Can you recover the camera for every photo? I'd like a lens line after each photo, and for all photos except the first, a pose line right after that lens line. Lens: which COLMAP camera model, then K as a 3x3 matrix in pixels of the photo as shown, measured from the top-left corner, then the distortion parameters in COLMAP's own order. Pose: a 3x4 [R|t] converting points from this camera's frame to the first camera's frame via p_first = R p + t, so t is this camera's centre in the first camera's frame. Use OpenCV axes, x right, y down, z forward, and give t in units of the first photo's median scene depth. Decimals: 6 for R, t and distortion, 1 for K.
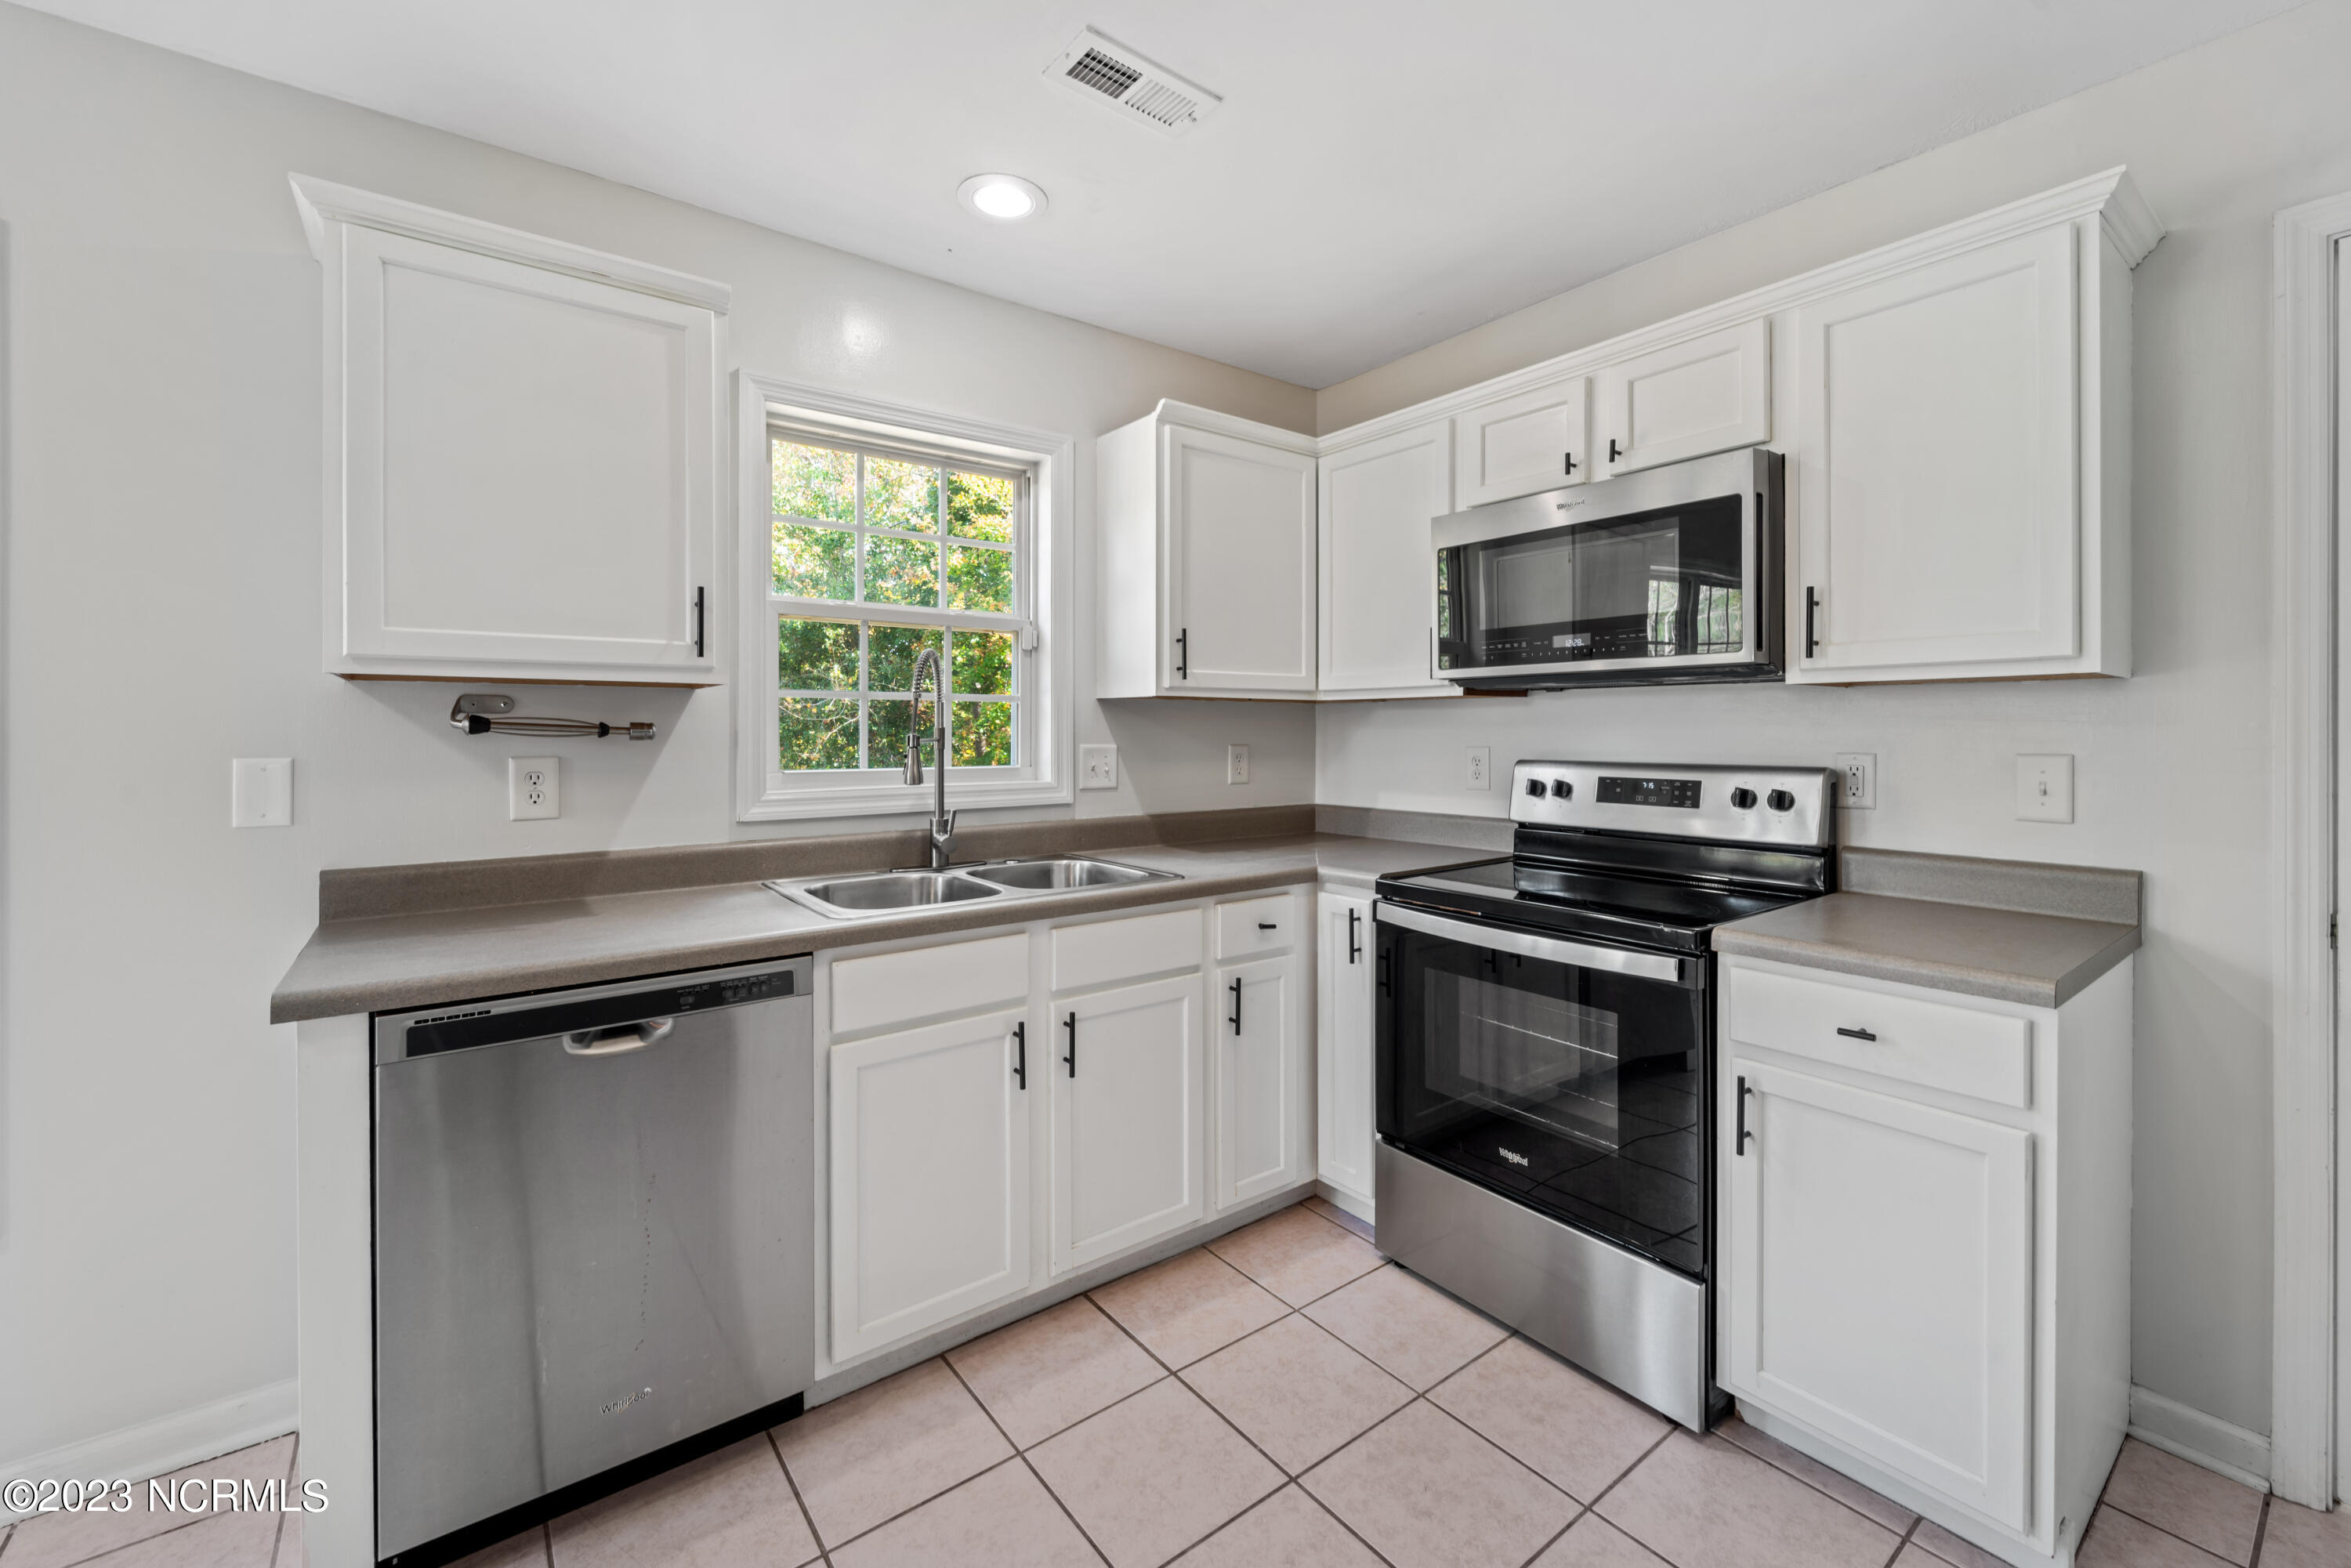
lens RADIAL K [[950.0, 0, 1170.3], [0, 950.0, 737.9], [0, 0, 1]] dist [-0.002730, -0.000426]
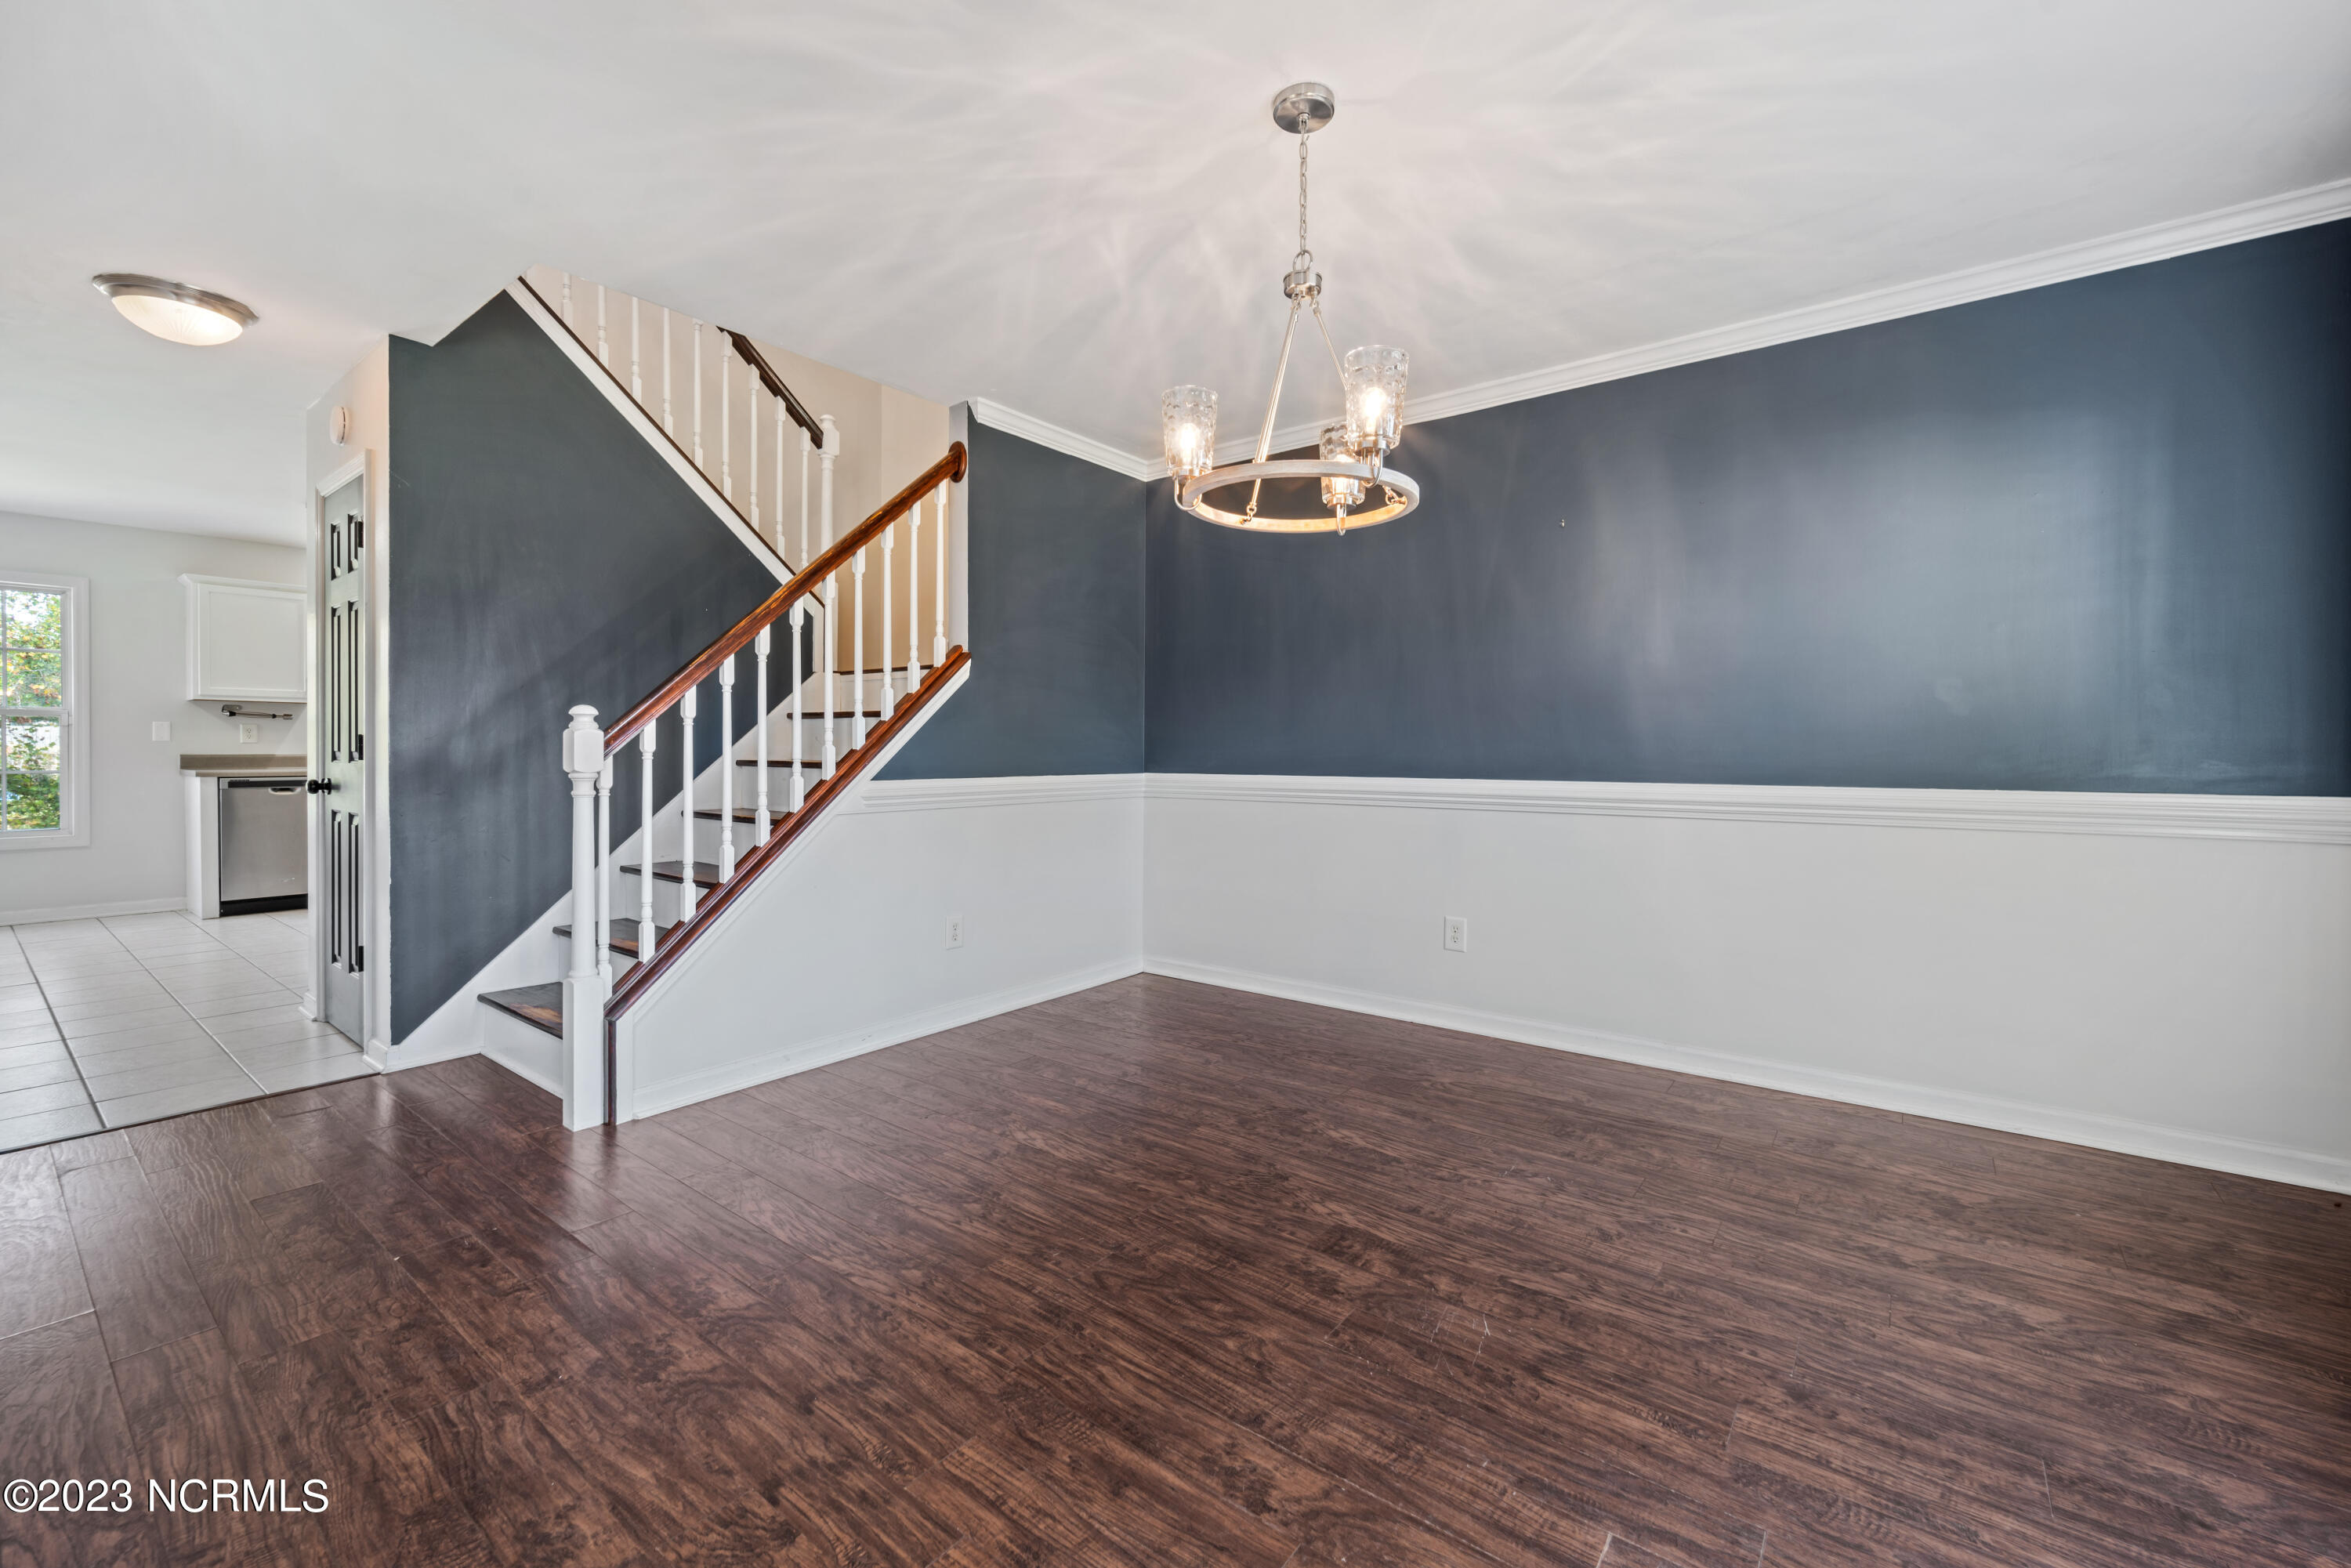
lens RADIAL K [[950.0, 0, 1176.0], [0, 950.0, 768.8], [0, 0, 1]] dist [-0.002730, -0.000426]
pose [[0.963056, 0.000941, 0.269299, 1.660087], [-0.004924, 0.999888, 0.014113, 0.119482], [-0.269256, -0.014918, 0.962953, -3.255735]]
